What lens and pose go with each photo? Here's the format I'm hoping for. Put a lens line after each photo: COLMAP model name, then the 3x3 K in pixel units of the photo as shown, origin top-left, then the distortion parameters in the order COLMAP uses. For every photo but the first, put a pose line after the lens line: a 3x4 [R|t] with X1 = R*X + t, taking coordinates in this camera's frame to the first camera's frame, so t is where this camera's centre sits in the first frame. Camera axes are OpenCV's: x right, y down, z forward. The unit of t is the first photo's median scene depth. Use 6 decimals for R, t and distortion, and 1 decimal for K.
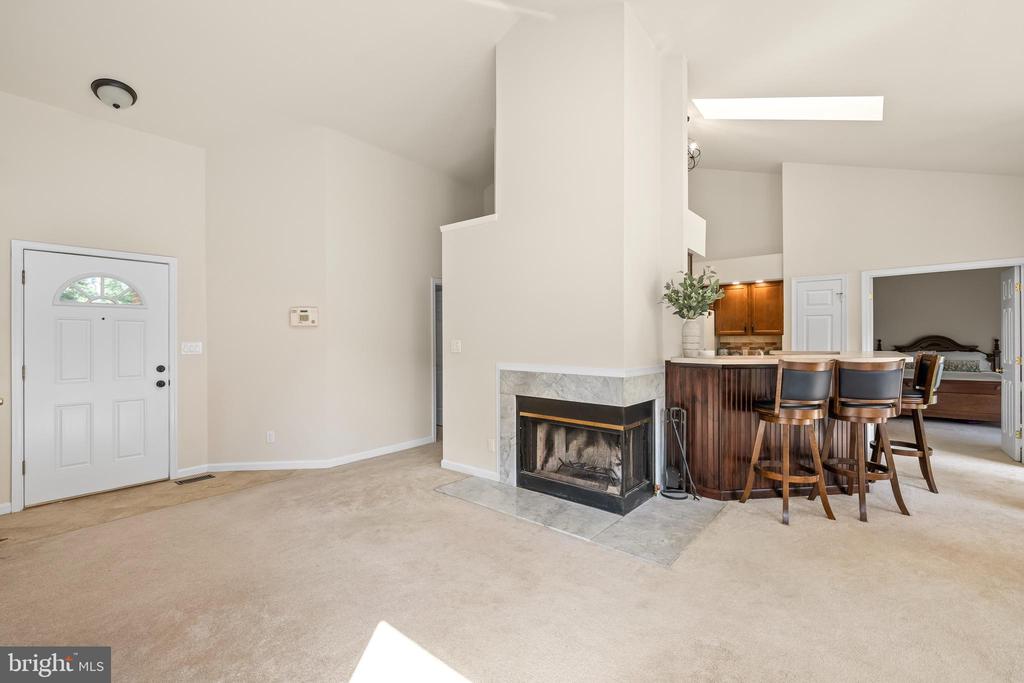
lens RADIAL K [[435.6, 0, 509.6], [0, 435.6, 340.2], [0, 0, 1]] dist [-0.000613, -0.000365]
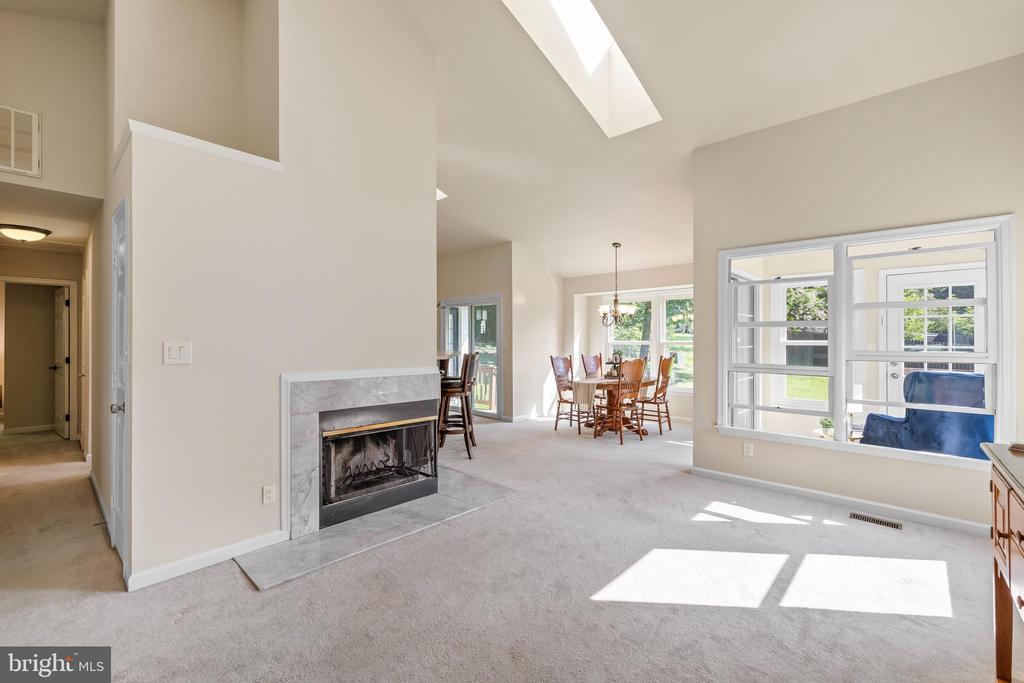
lens RADIAL K [[435.6, 0, 509.6], [0, 435.6, 340.2], [0, 0, 1]] dist [-0.000613, -0.000365]
pose [[0.060001, 0.004991, 0.998186, -0.719877], [0.002335, 0.999984, -0.005141, 0.002456], [-0.998196, 0.002640, 0.059988, 0.595381]]
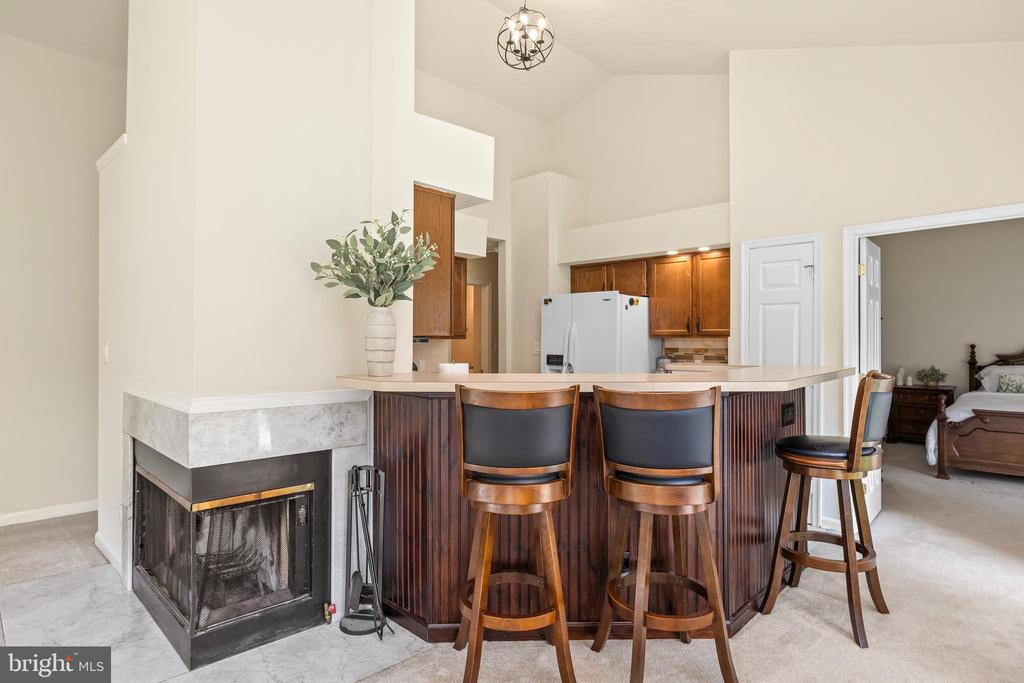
lens RADIAL K [[562.9, 0, 512.0], [0, 562.9, 341.5], [0, 0, 1]] dist [0.000590, 0.001465]
pose [[0.994953, 0.005269, -0.100201, 0.589965], [-0.005352, 0.999986, -0.000554, -0.004247], [0.100197, 0.001088, 0.994967, 0.280530]]
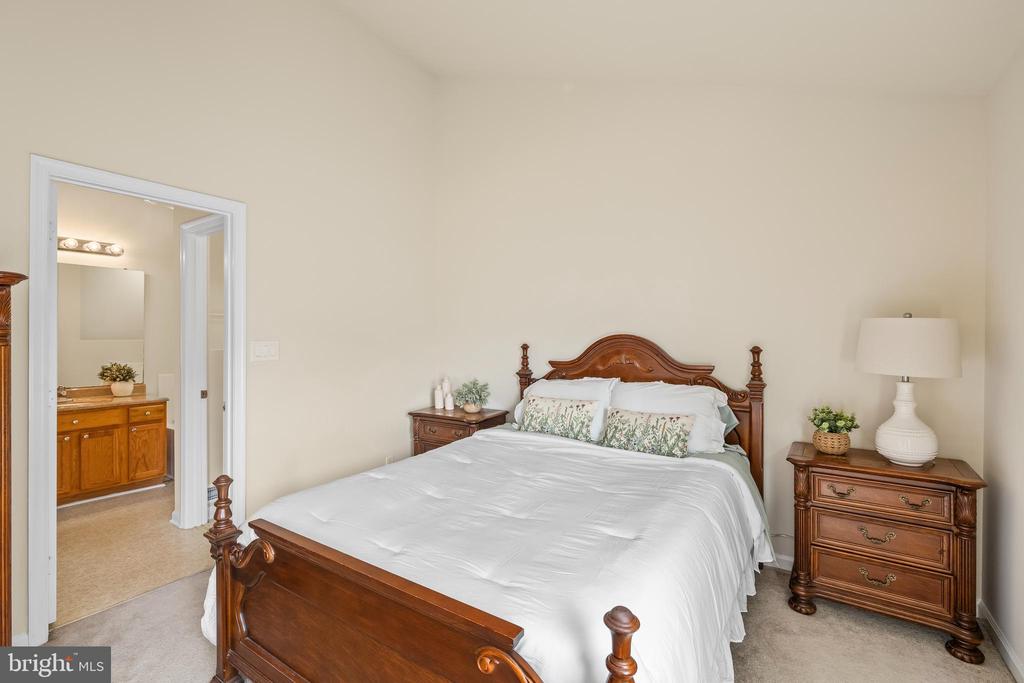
lens RADIAL K [[462.8, 0, 527.0], [0, 462.8, 341.5], [0, 0, 1]] dist [-0.003428, -0.000544]
pose [[0.993144, 0.009836, 0.116483, 1.737756], [-0.010359, 0.999939, 0.003889, -0.012182], [-0.116438, -0.005069, 0.993185, 1.292181]]
